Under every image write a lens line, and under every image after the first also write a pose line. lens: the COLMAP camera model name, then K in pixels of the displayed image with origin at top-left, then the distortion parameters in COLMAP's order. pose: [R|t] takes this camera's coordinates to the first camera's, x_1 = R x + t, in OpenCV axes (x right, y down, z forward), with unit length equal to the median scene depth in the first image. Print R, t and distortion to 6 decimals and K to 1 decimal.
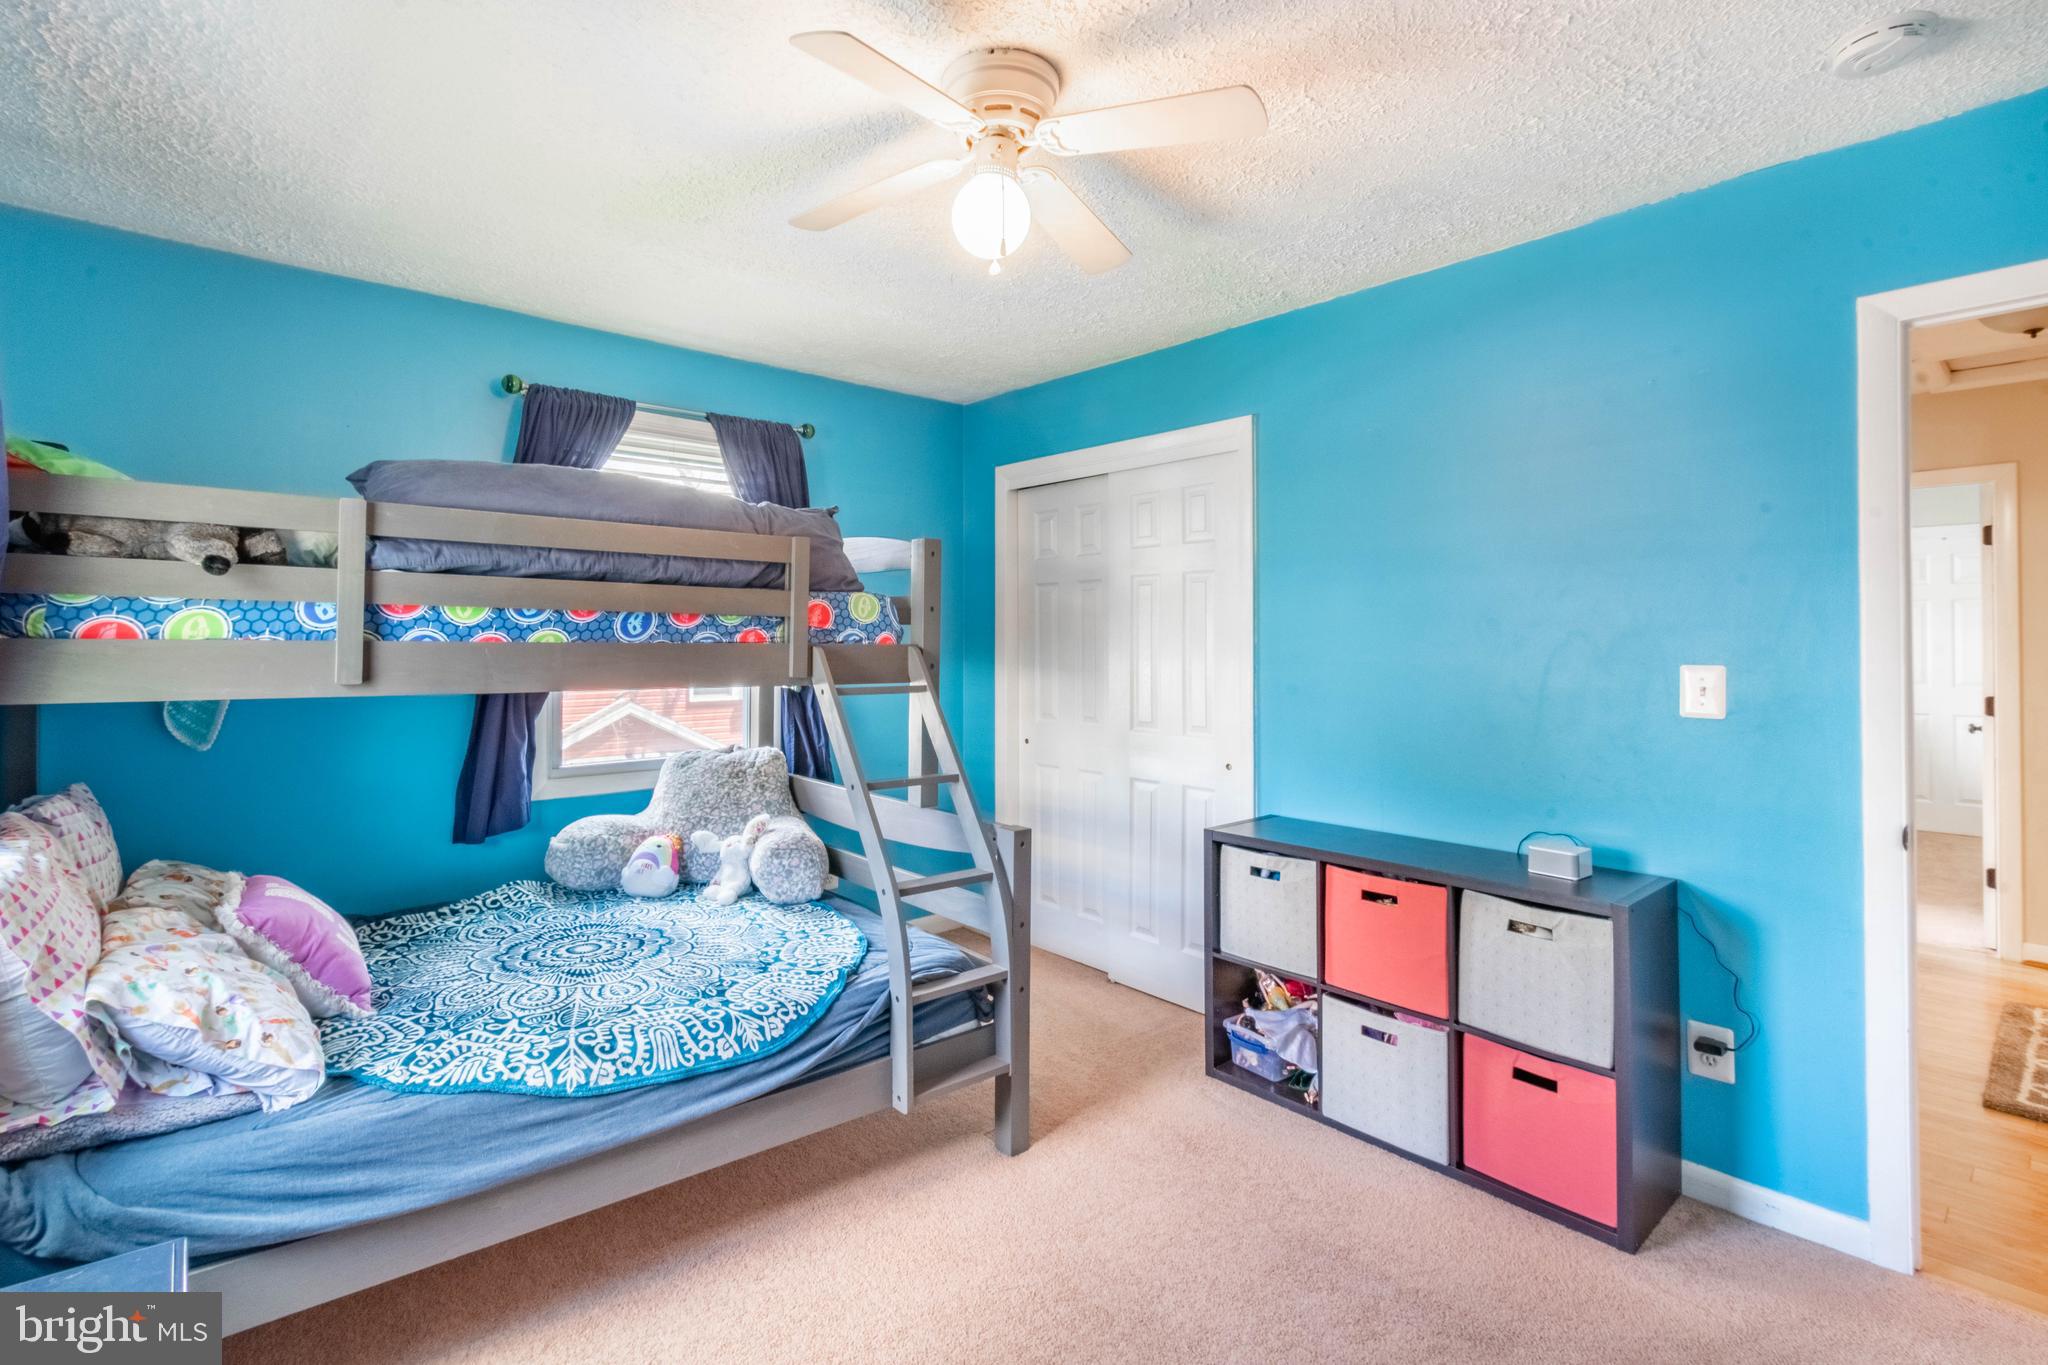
lens RADIAL K [[945.2, 0, 1013.0], [0, 945.2, 667.7], [0, 0, 1]] dist [0.000080, -0.000510]
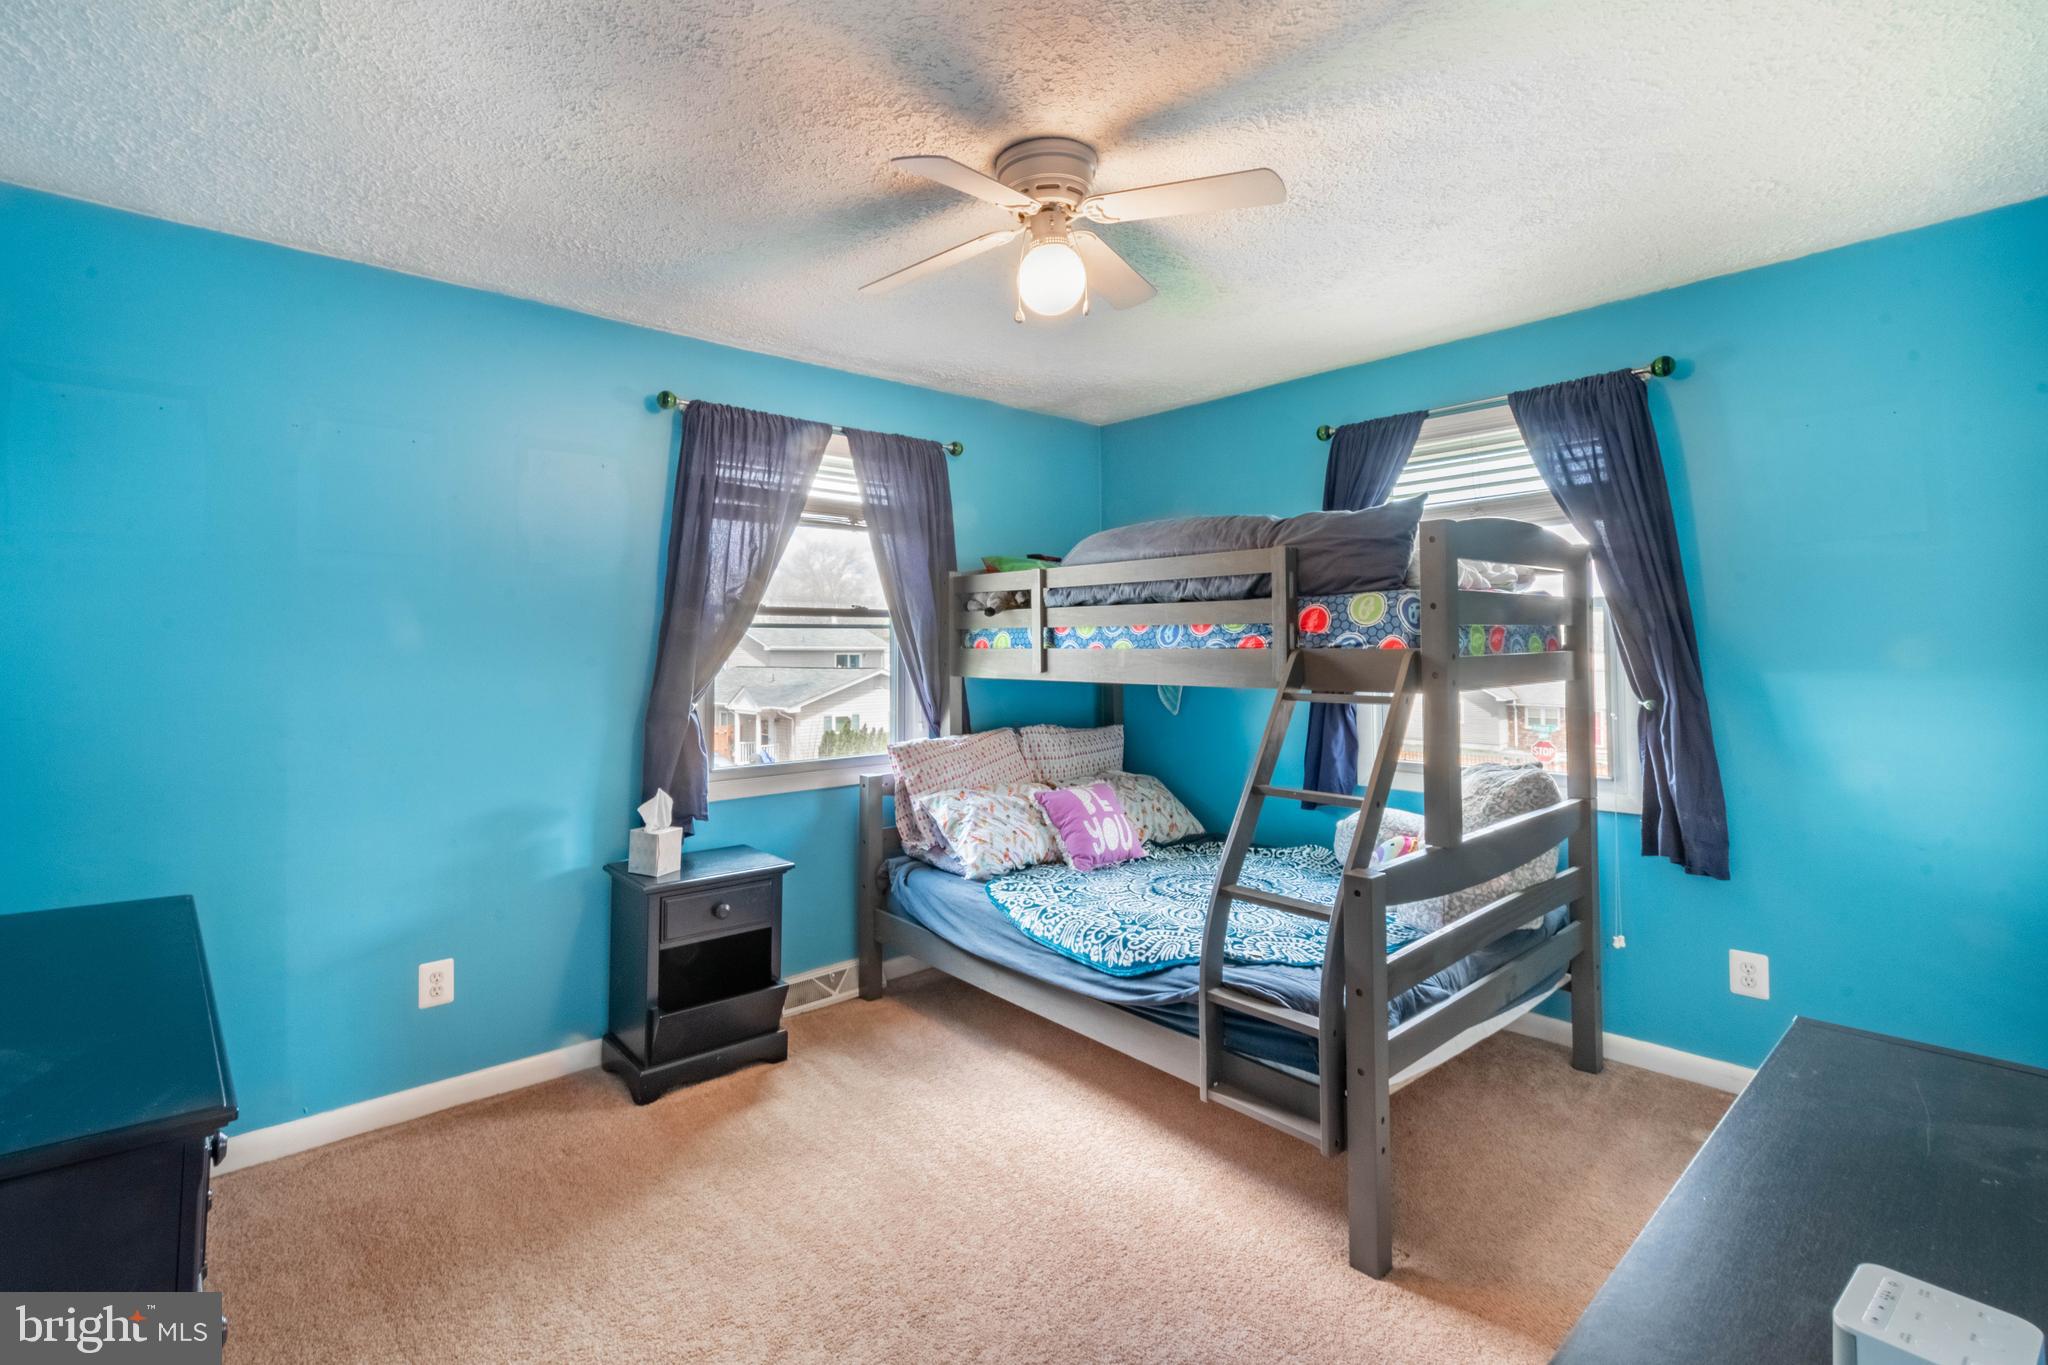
lens RADIAL K [[945.2, 0, 1013.0], [0, 945.2, 667.7], [0, 0, 1]] dist [0.000080, -0.000510]
pose [[0.024760, 0.025624, -0.999365, 0.869657], [-0.011084, 0.999617, 0.025356, -0.029393], [0.999632, 0.010449, 0.025035, 0.721836]]
